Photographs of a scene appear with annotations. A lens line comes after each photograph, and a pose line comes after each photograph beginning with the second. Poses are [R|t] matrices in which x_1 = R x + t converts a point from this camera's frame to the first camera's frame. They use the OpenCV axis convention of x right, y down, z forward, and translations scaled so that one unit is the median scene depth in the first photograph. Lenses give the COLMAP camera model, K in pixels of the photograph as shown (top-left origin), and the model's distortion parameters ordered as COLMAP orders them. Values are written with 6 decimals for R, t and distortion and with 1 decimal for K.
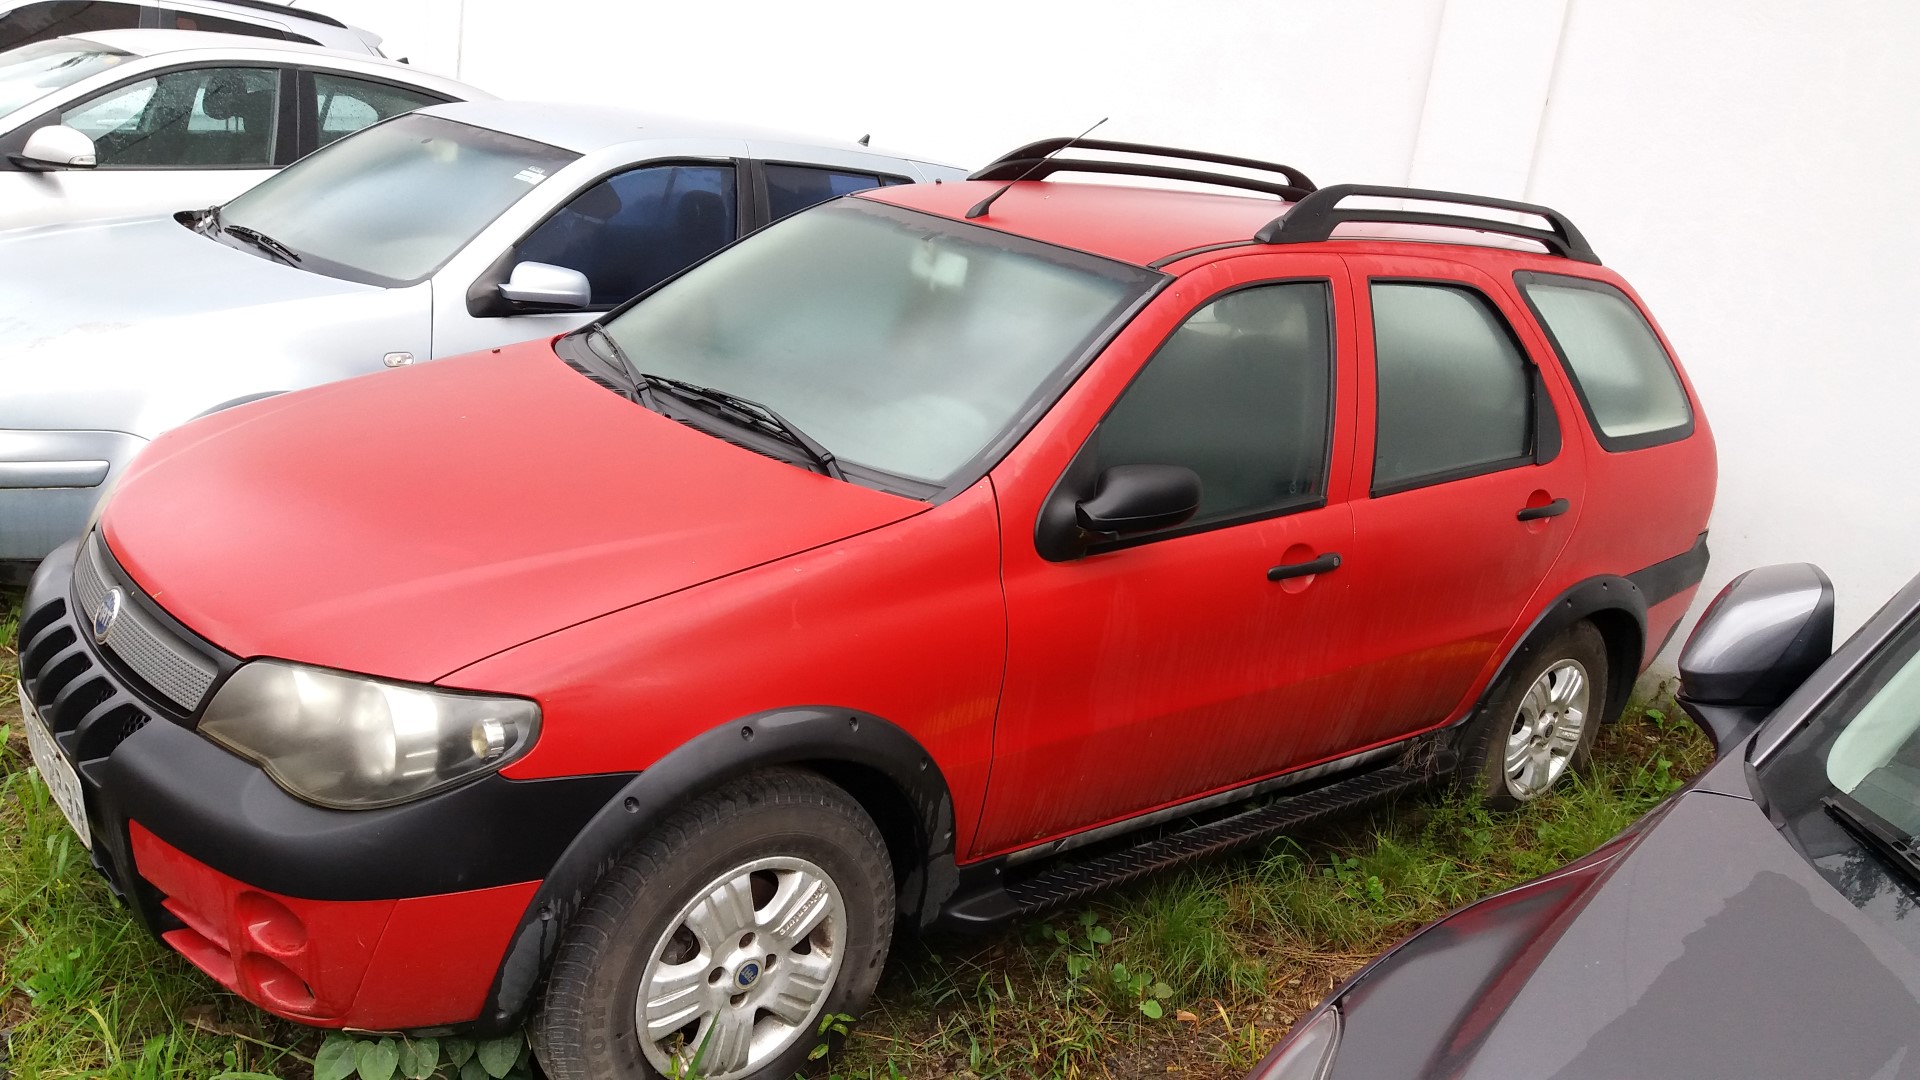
lens RADIAL K [[1576.9, 0, 965.7], [0, 1576.9, 540.3], [0, 0, 1]] dist [0.119186, -0.018958]
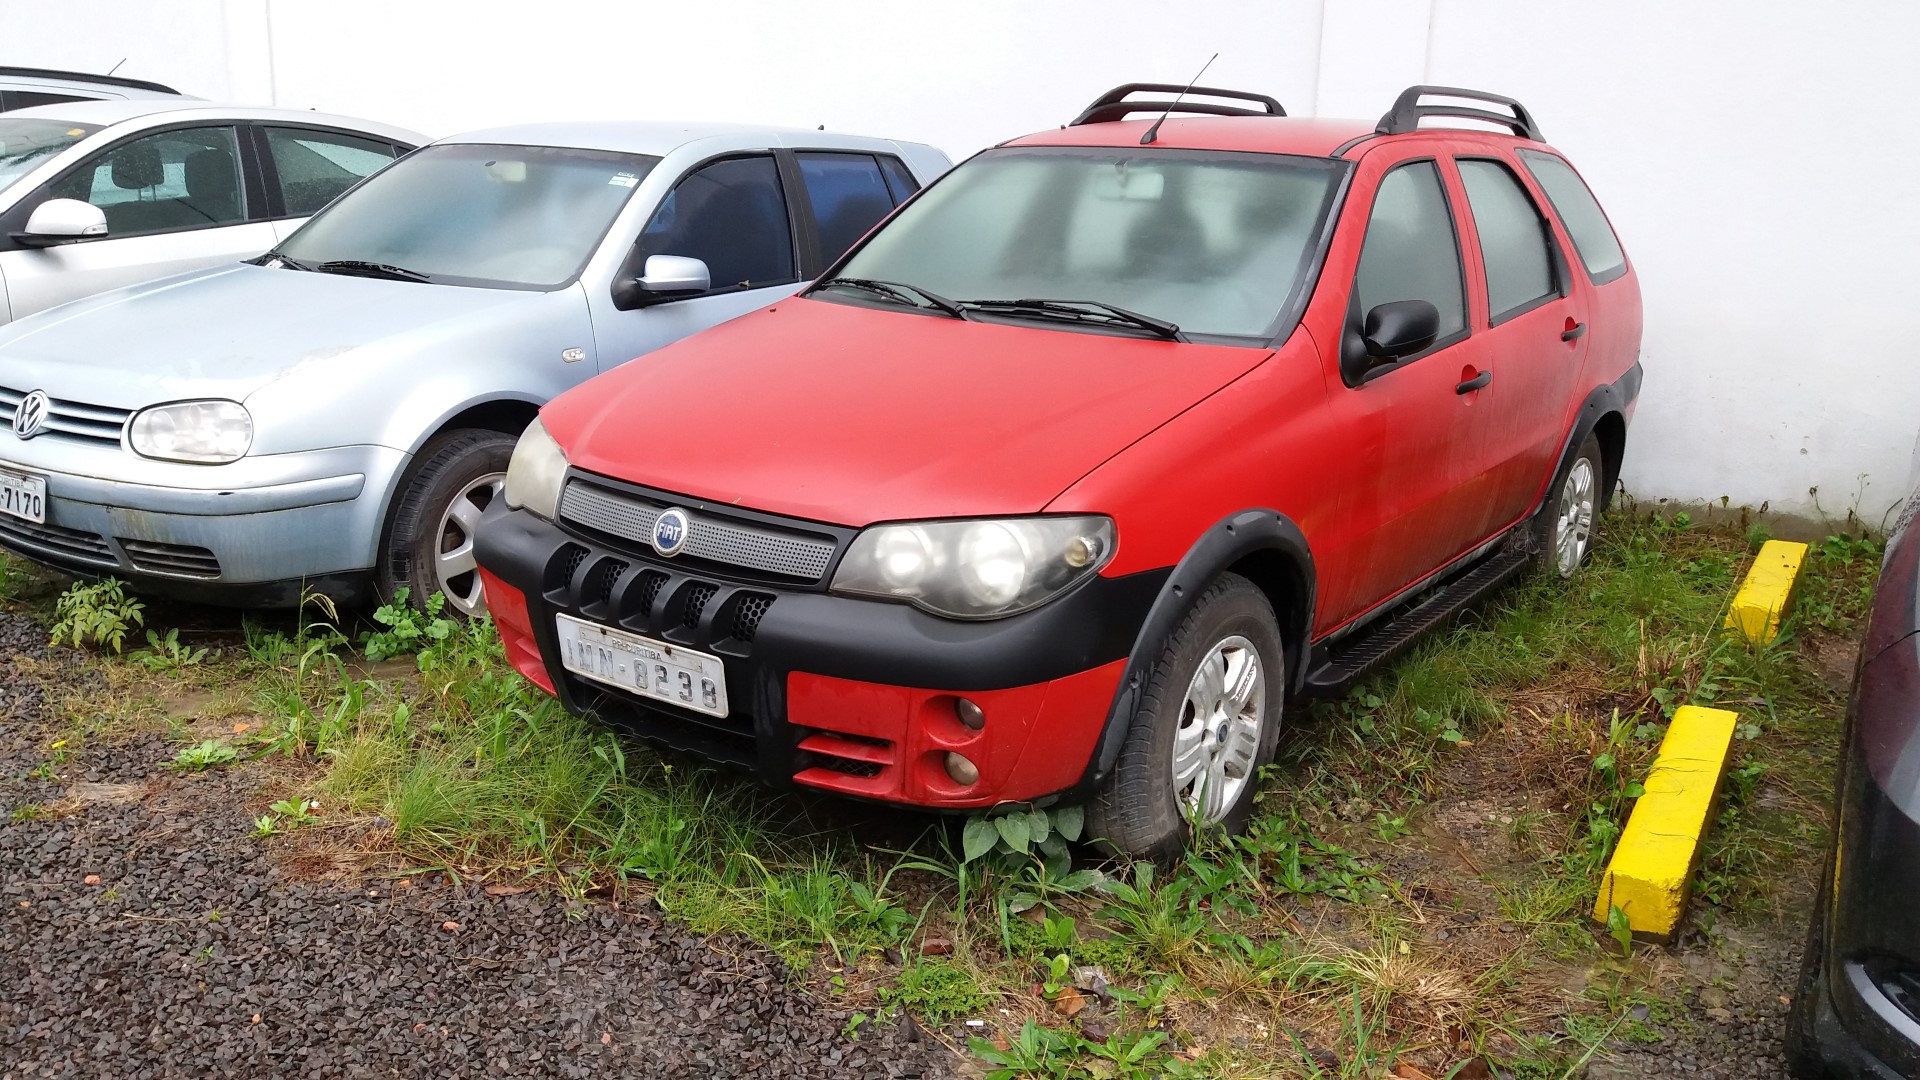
lens RADIAL K [[1576.9, 0, 959.0], [0, 1576.9, 546.1], [0, 0, 1]] dist [0.119186, -0.018958]
pose [[0.964925, -0.163161, 0.205668, -0.432211], [0.165030, 0.986255, 0.008153, 0.062871], [-0.204171, 0.026075, 0.978588, -0.136975]]
